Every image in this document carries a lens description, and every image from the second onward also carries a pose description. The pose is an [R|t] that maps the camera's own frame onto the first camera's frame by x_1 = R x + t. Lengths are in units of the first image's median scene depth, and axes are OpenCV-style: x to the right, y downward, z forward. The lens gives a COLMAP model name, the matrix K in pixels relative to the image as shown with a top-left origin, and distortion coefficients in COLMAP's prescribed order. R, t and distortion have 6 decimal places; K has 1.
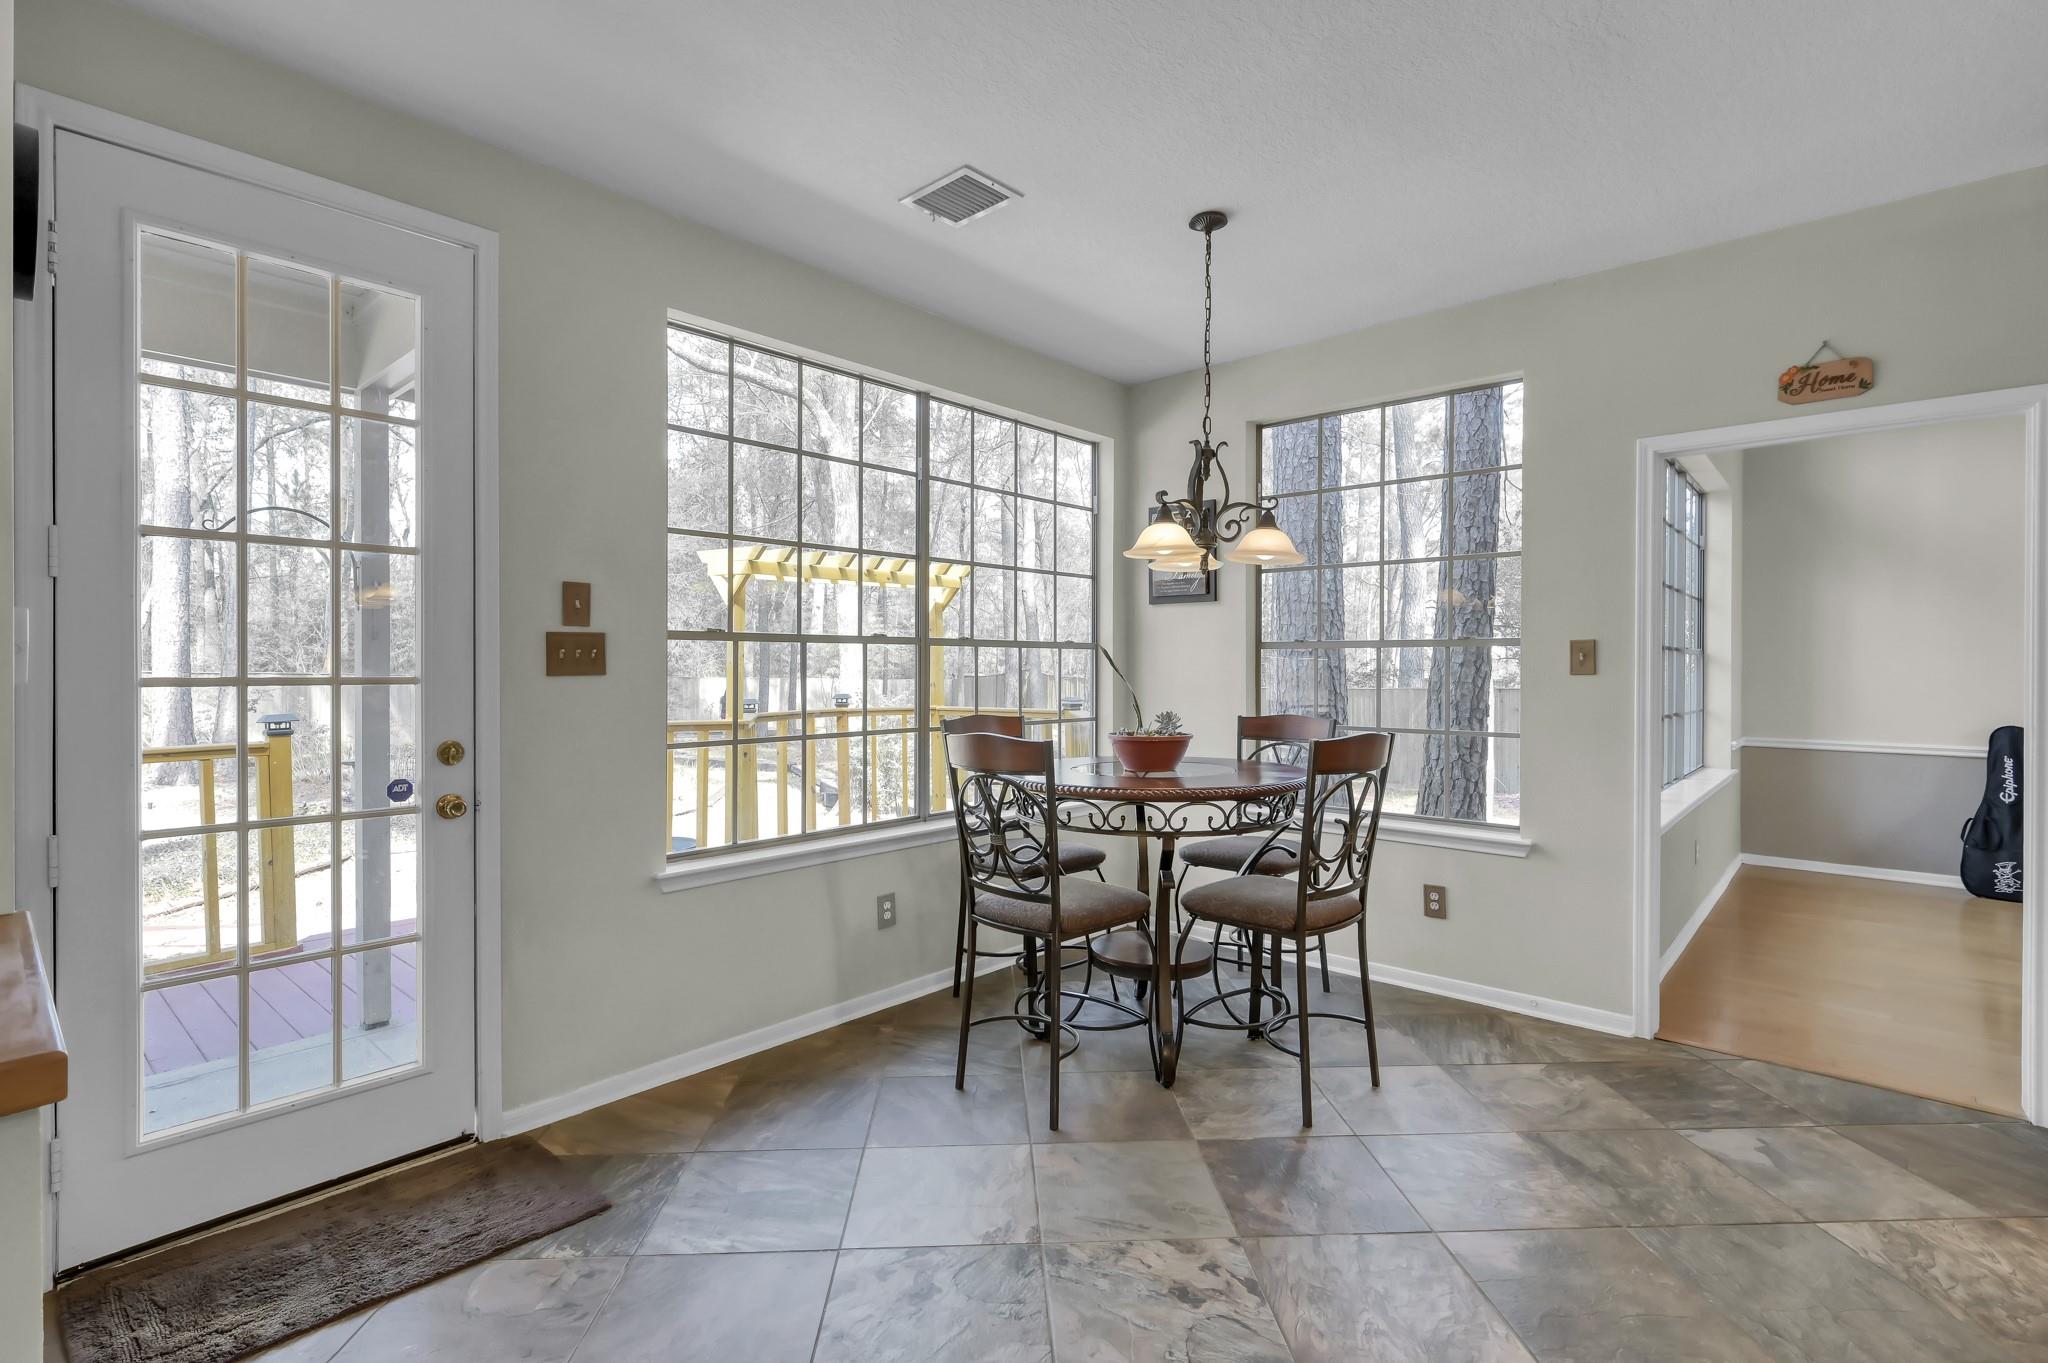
lens RADIAL K [[956.7, 0, 1024.0], [0, 956.7, 669.9], [0, 0, 1]] dist [0.000893, -0.000067]
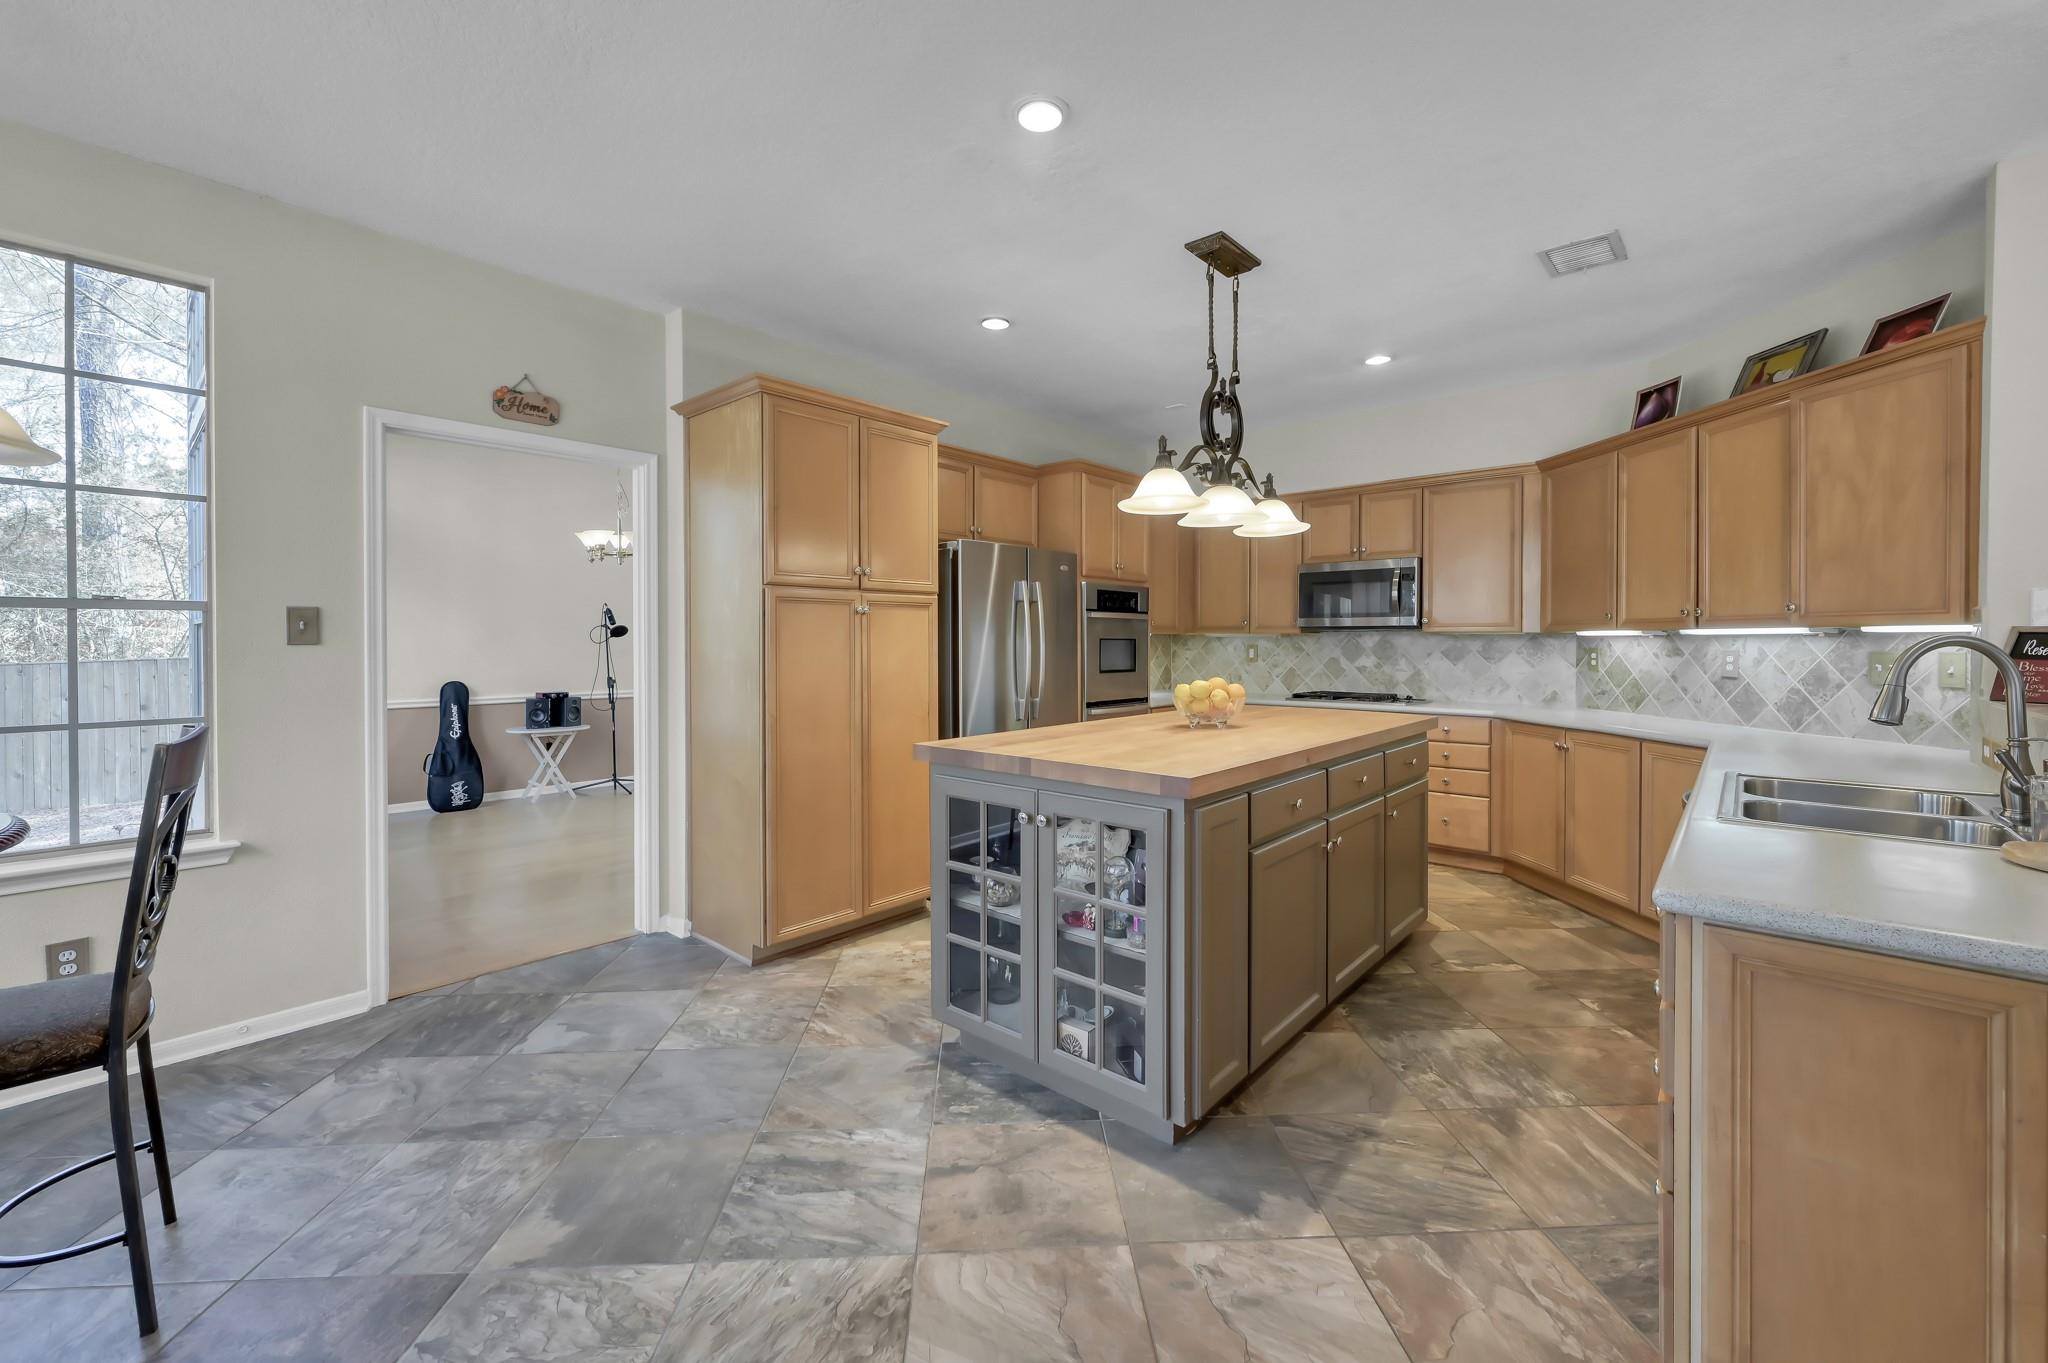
lens RADIAL K [[823.2, 0, 1033.7], [0, 823.2, 649.3], [0, 0, 1]] dist [0.004153, 0.000032]
pose [[-0.010178, -0.013618, 0.999855, -0.222120], [0.003296, 0.999901, 0.013653, 0.000912], [-0.999943, 0.003434, -0.010132, 0.319766]]
